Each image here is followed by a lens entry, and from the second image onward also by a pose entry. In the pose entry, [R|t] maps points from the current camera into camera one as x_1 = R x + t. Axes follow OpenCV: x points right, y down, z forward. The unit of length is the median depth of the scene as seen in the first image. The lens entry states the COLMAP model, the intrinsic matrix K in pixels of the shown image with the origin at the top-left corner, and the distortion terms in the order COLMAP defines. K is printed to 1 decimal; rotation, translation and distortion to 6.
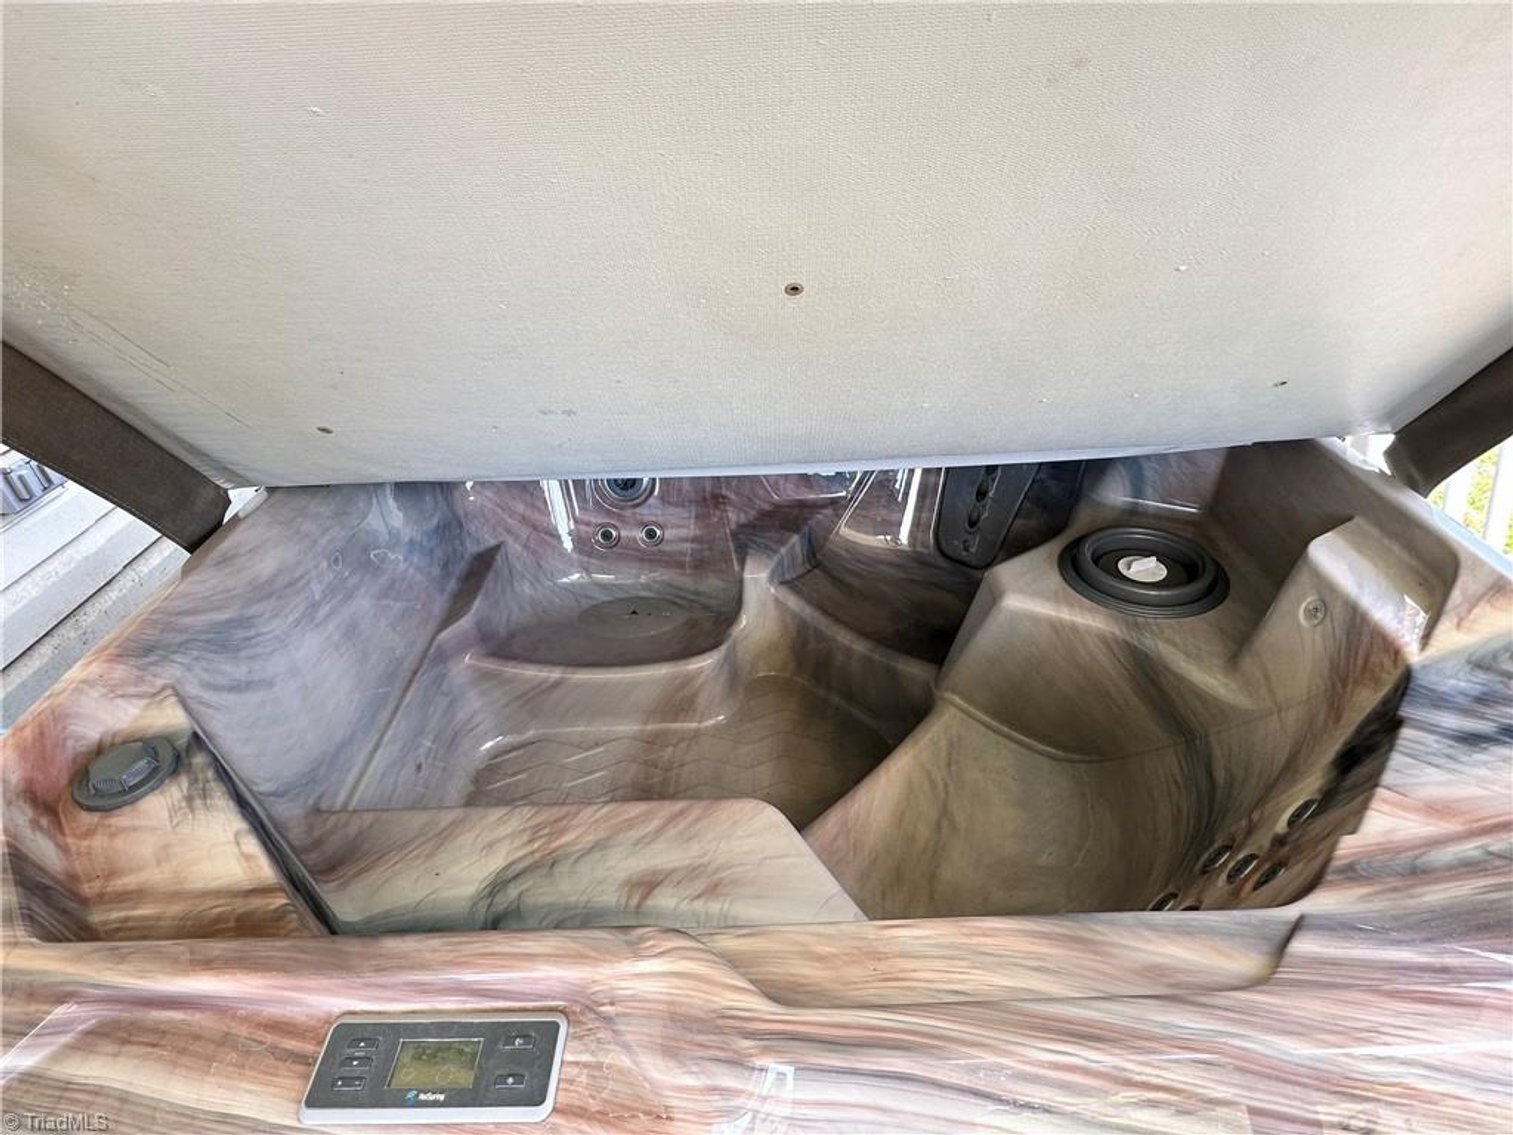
lens RADIAL K [[801.0, 0, 755.2], [0, 801.0, 569.2], [0, 0, 1]] dist [-0.004963, 0.000498]
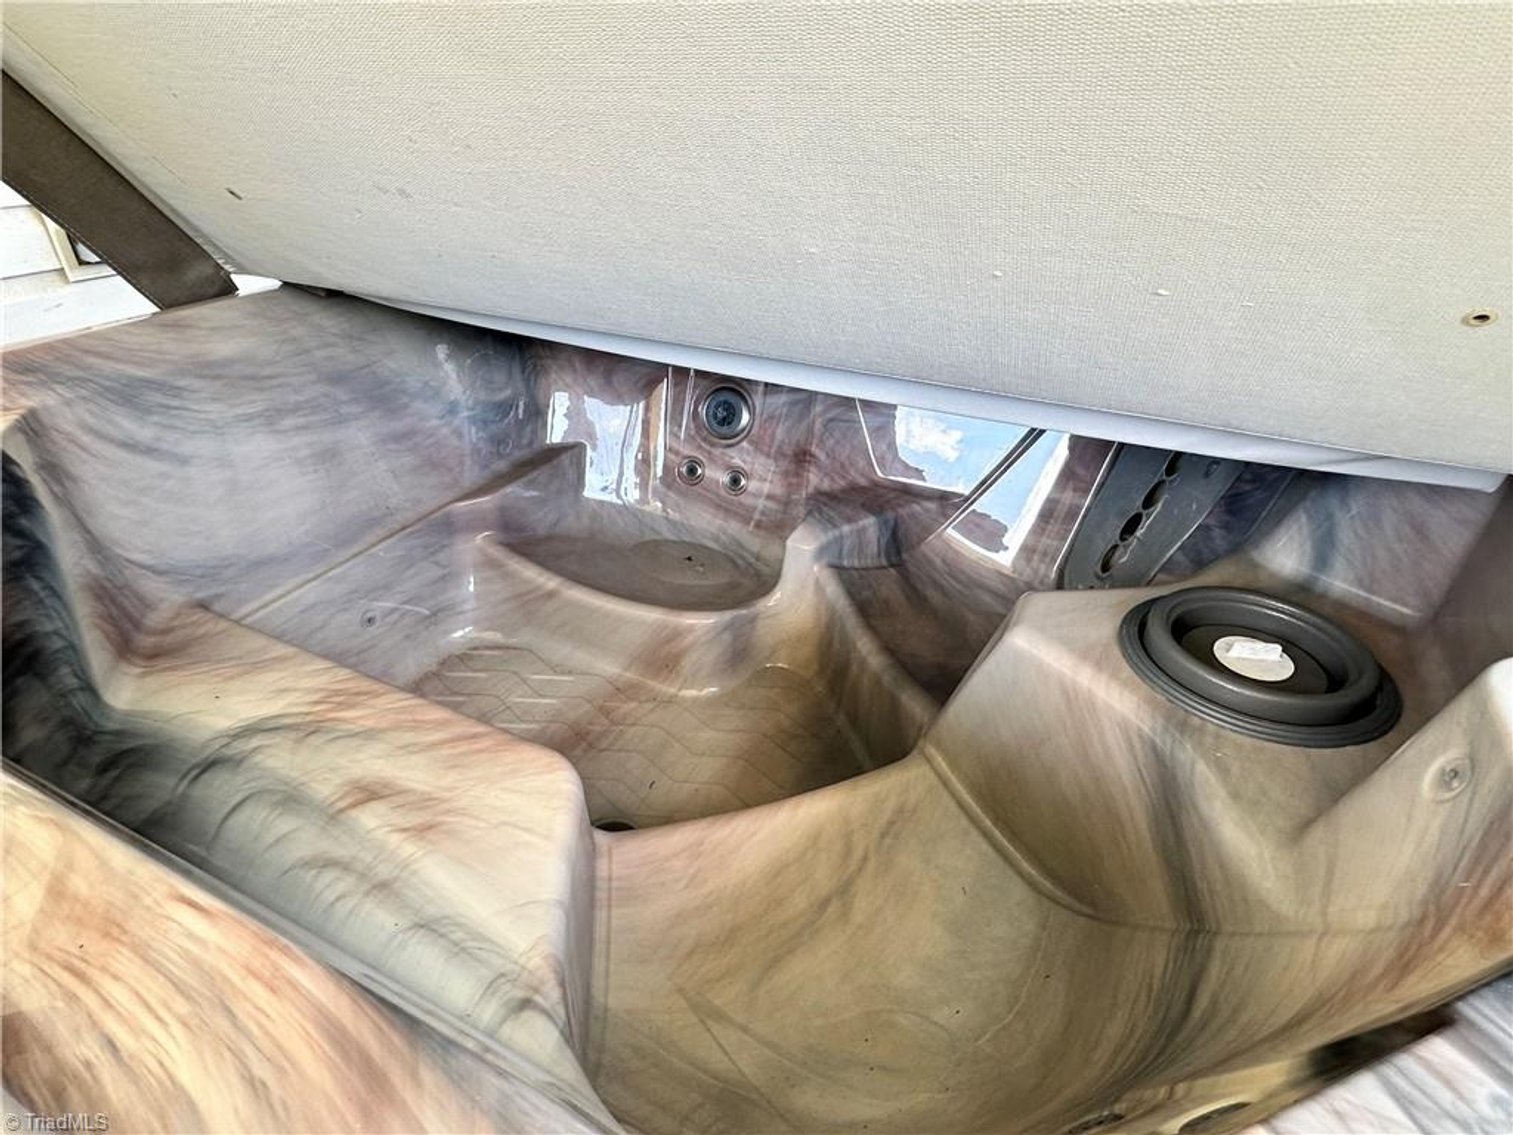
lens RADIAL K [[801.0, 0, 758.0], [0, 801.0, 566.1], [0, 0, 1]] dist [-0.004963, 0.000498]
pose [[0.895346, 0.282343, -0.344439, 0.270163], [-0.294905, 0.955383, 0.016560, 0.028635], [0.333747, 0.086750, 0.938663, 0.221520]]
